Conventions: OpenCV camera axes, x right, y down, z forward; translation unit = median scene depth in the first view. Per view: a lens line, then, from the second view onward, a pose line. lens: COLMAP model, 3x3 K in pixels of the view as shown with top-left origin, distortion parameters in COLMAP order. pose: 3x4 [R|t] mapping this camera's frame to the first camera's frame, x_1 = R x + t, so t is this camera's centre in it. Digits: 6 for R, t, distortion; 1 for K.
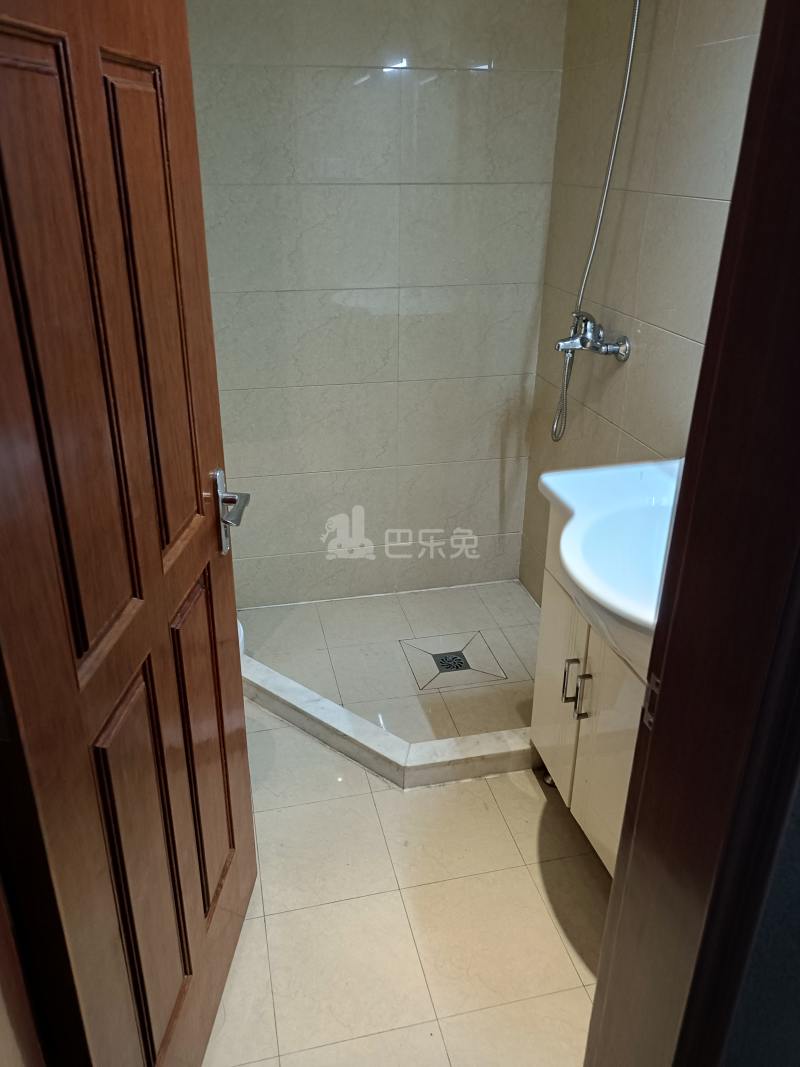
lens RADIAL K [[794.5, 0, 400.0], [0, 794.5, 533.5], [0, 0, 1]] dist [-0.007041, -0.005100]
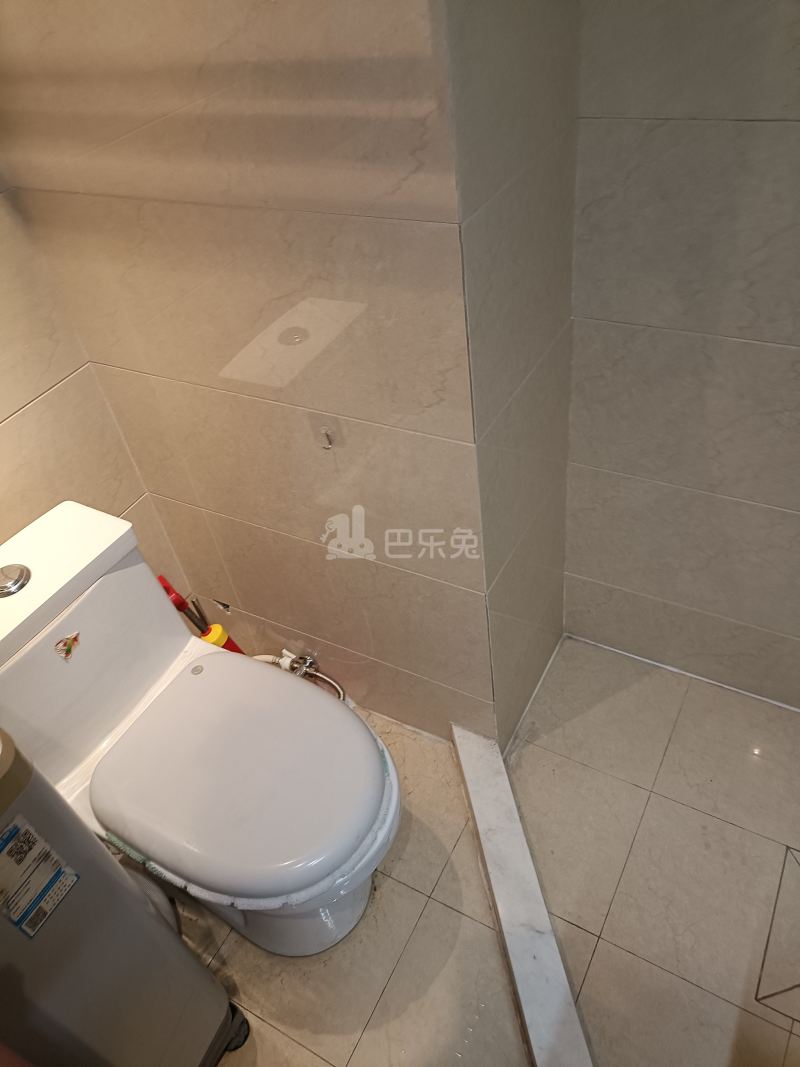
lens RADIAL K [[794.5, 0, 400.0], [0, 794.5, 533.5], [0, 0, 1]] dist [-0.007041, -0.005100]
pose [[0.729187, 0.383652, -0.566655, 0.031830], [-0.172898, 0.904485, 0.389889, -0.227422], [0.662113, -0.186329, 0.725871, 0.511863]]
